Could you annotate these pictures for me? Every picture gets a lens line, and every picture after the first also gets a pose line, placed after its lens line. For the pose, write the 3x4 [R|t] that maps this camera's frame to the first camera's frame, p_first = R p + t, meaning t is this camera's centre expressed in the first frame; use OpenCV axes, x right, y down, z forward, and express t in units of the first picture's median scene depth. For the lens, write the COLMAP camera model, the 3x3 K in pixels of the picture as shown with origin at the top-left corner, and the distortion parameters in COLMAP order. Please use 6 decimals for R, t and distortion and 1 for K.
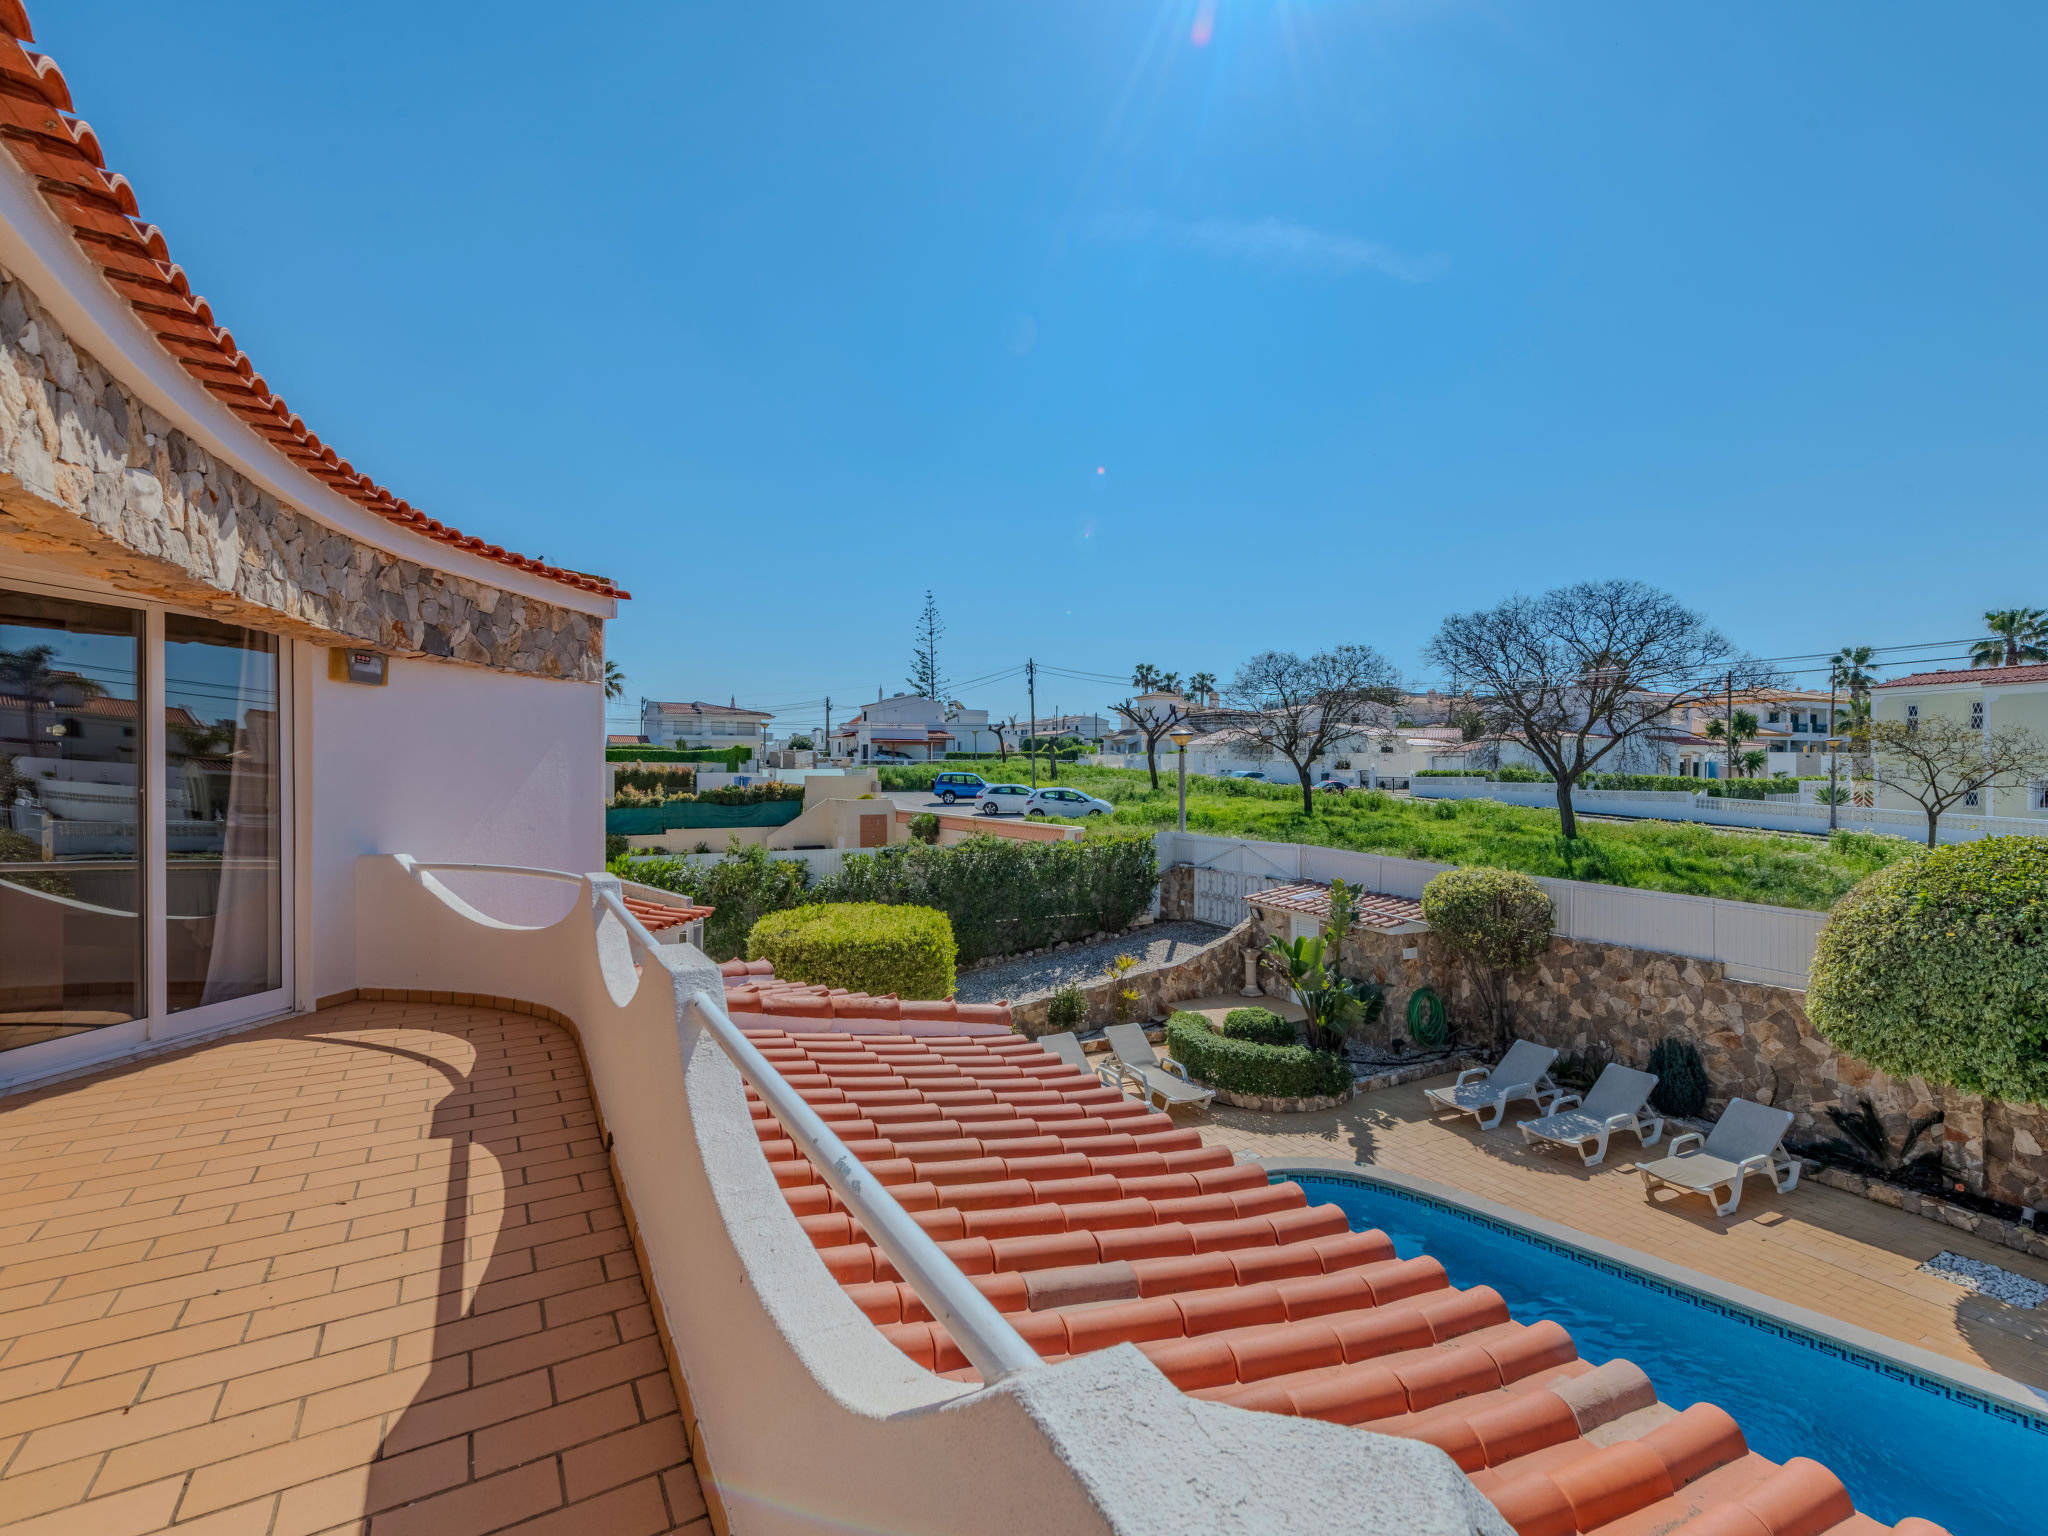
lens RADIAL K [[953.9, 0, 1024.8], [0, 953.9, 771.1], [0, 0, 1]] dist [-0.001520, -0.001375]
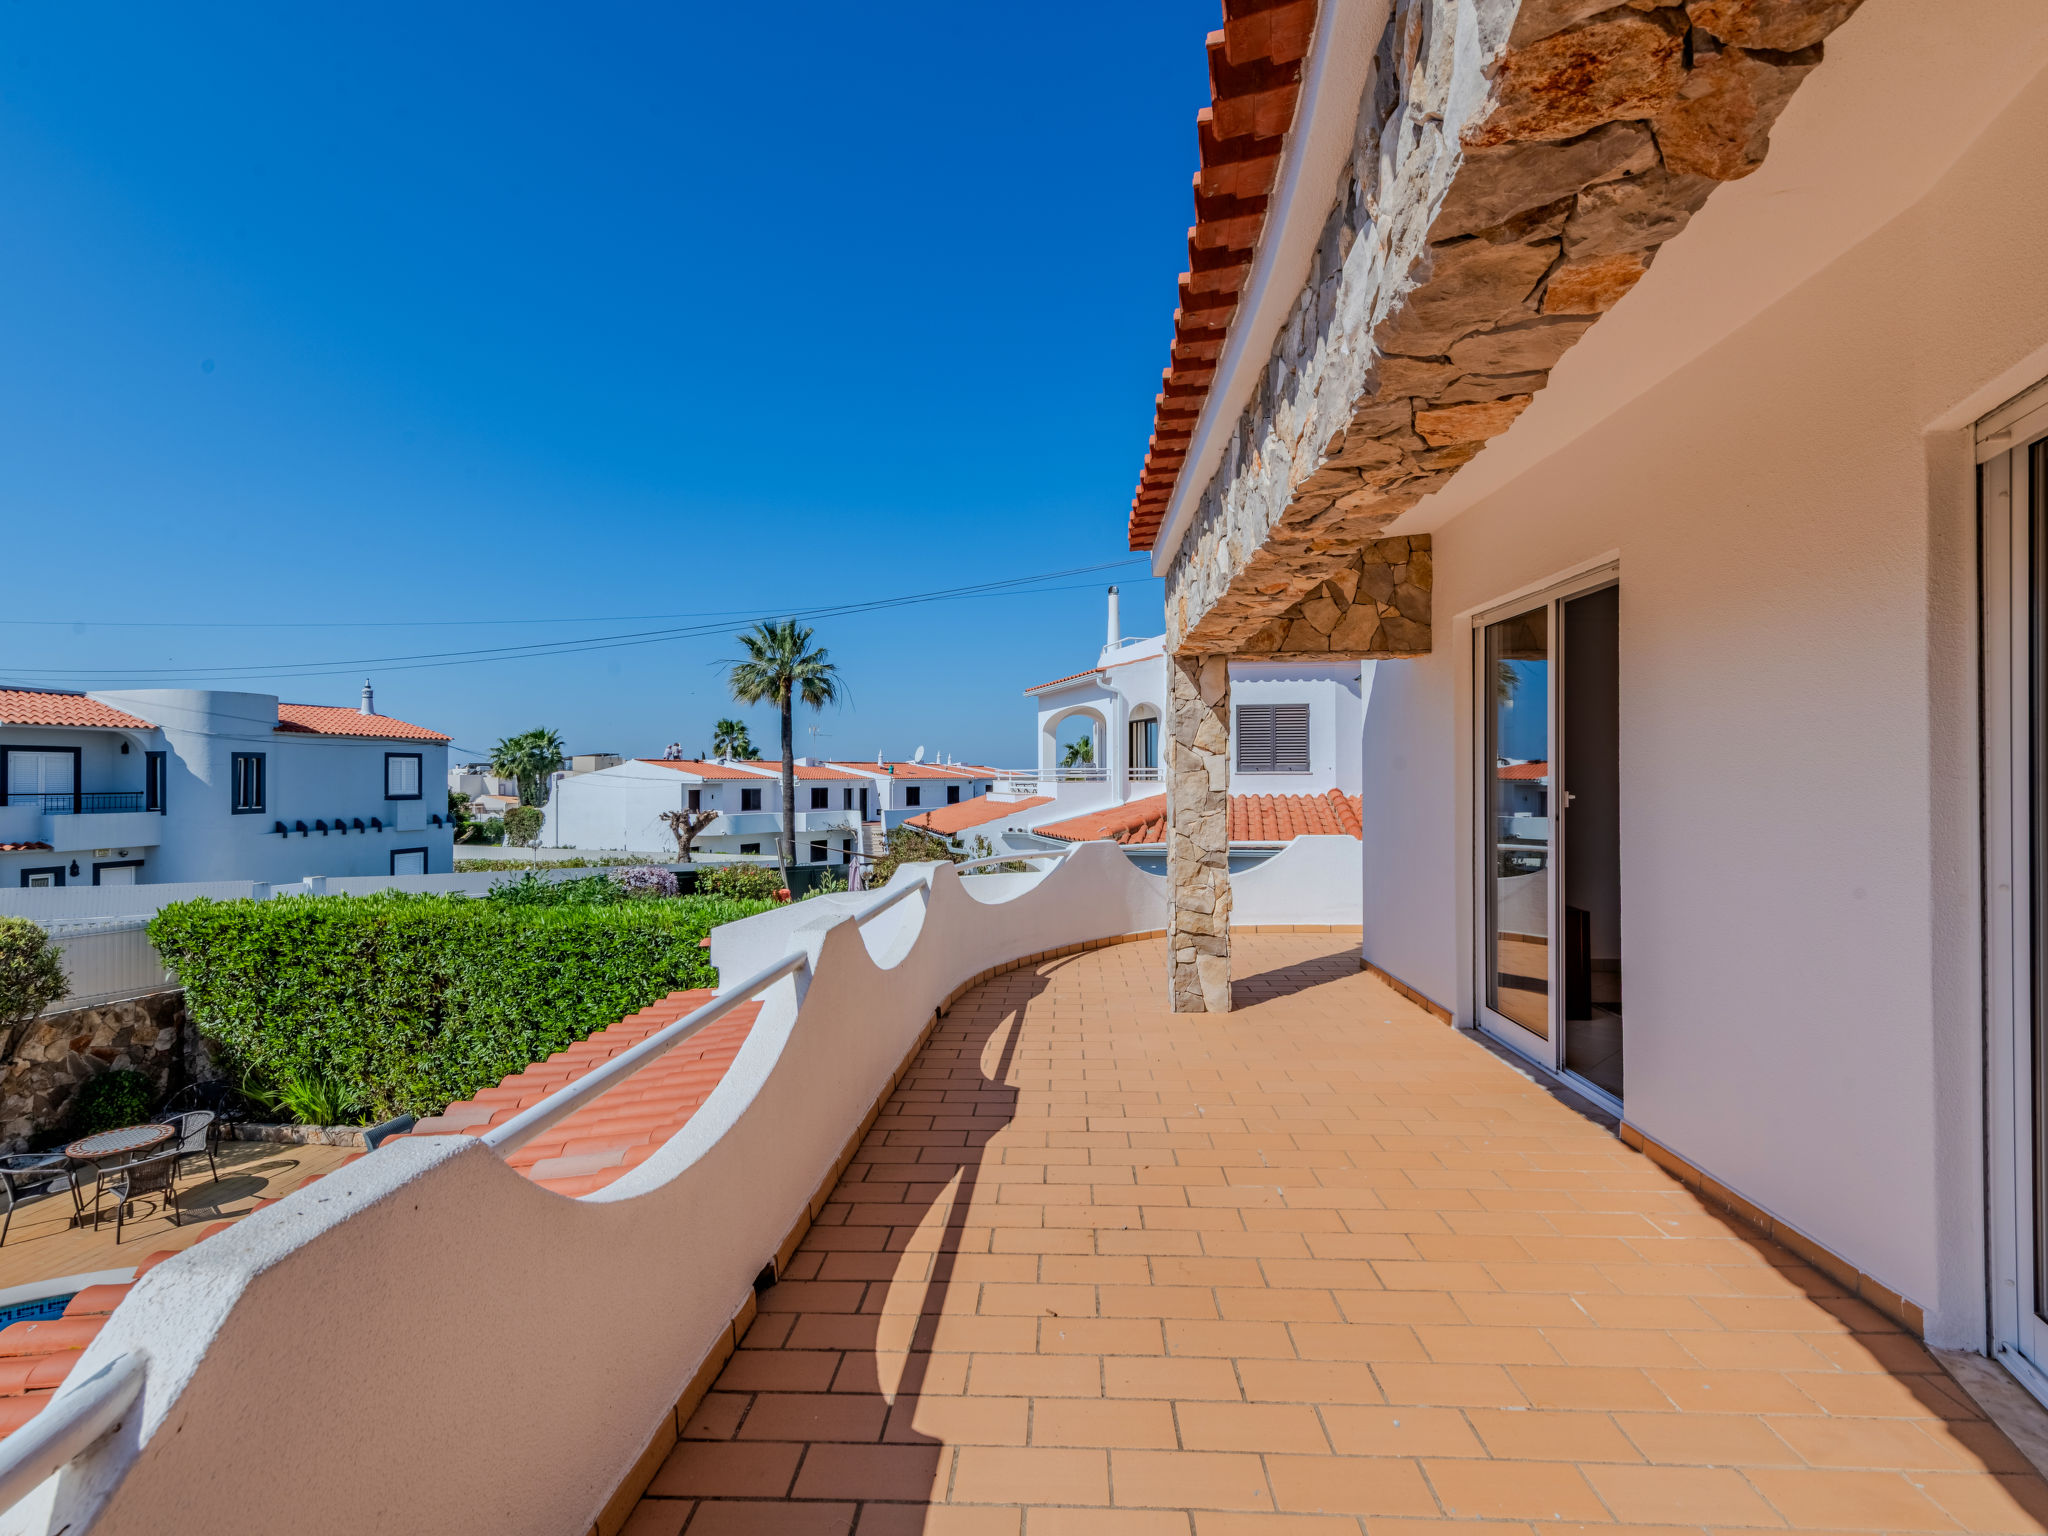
lens RADIAL K [[953.9, 0, 1026.5], [0, 953.9, 776.9], [0, 0, 1]] dist [-0.001520, -0.001375]
pose [[-0.840996, 0.007453, 0.540990, -1.318612], [0.002561, 0.999949, -0.009795, -0.005449], [-0.541036, -0.006852, -0.840972, 1.962034]]
